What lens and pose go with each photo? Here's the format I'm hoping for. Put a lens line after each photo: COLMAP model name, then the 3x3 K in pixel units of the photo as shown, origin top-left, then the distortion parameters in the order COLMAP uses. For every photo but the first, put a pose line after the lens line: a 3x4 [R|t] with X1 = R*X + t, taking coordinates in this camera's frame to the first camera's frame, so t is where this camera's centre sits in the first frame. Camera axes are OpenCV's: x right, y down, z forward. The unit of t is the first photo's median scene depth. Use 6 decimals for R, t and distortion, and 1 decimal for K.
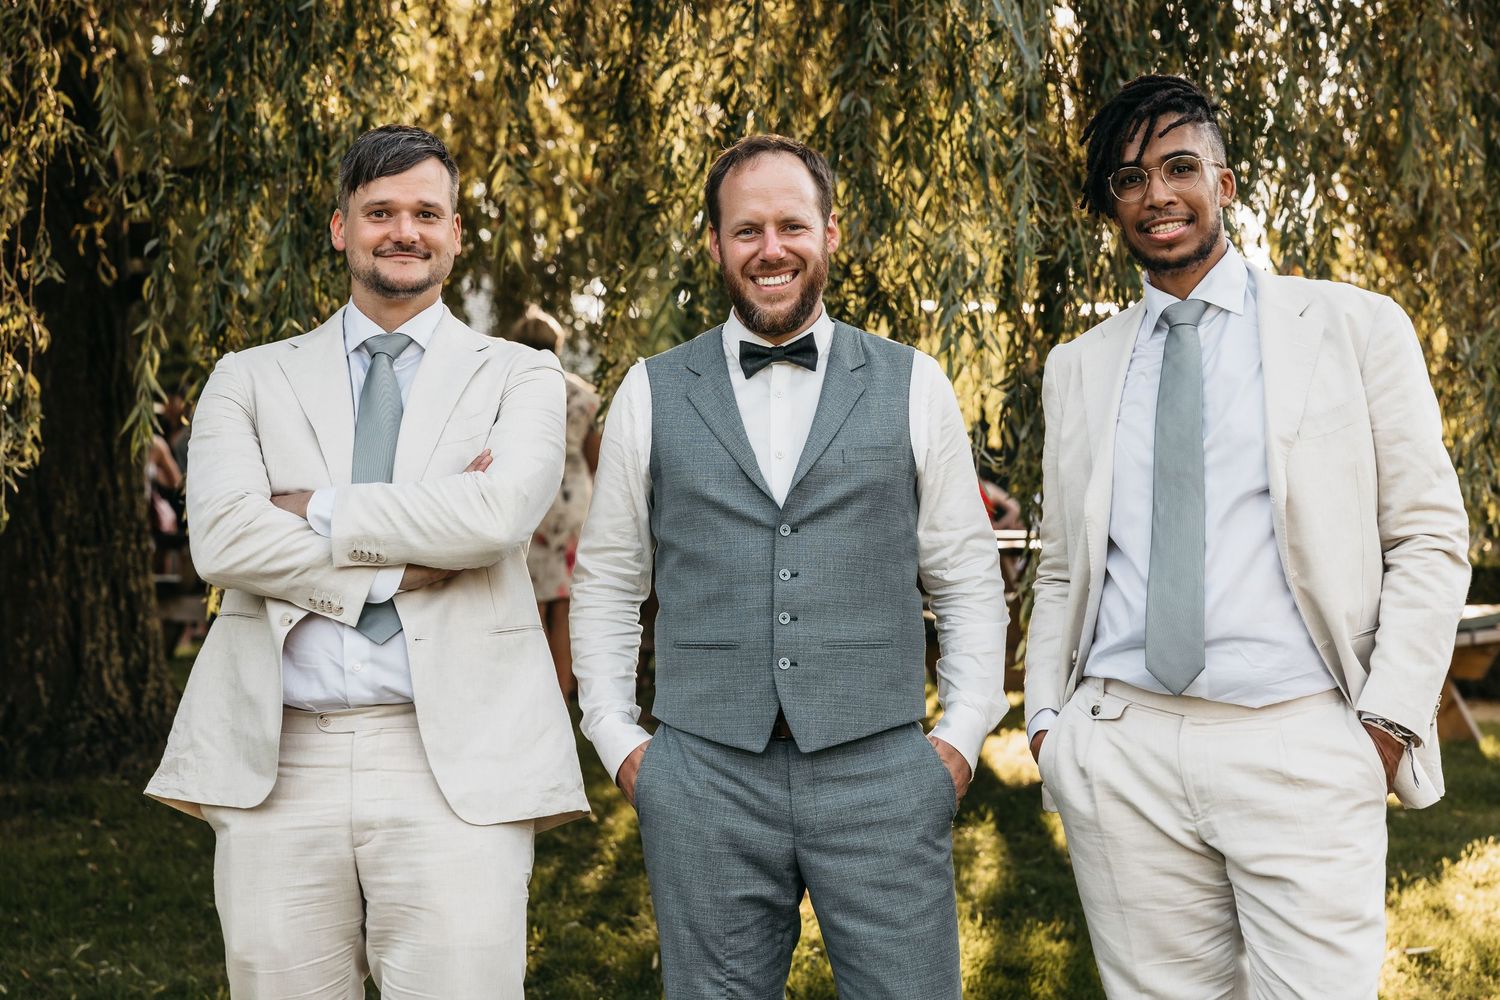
lens RADIAL K [[2941.9, 0, 744.4], [0, 2941.9, 502.7], [0, 0, 1]] dist [0.022959, 0.226021]
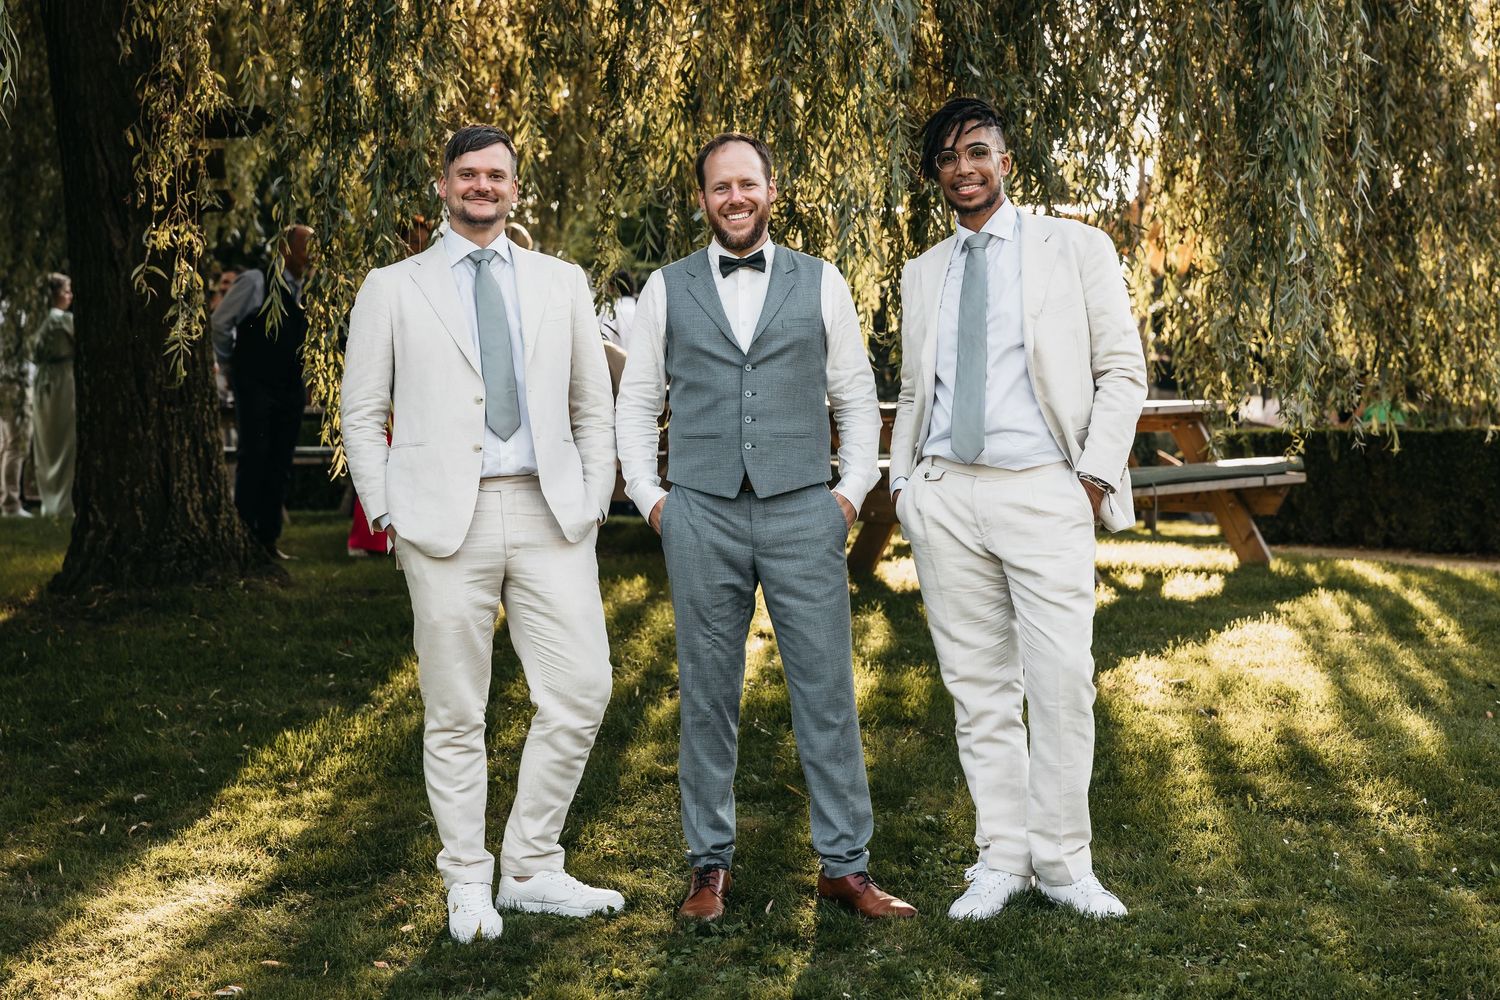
lens RADIAL K [[2941.9, 0, 744.4], [0, 2941.9, 502.7], [0, 0, 1]] dist [0.022959, 0.226021]
pose [[0.999454, -0.003421, 0.032856, -0.027674], [0.002220, 0.999330, 0.036533, 0.015756], [-0.032959, -0.036441, 0.998792, -0.437867]]
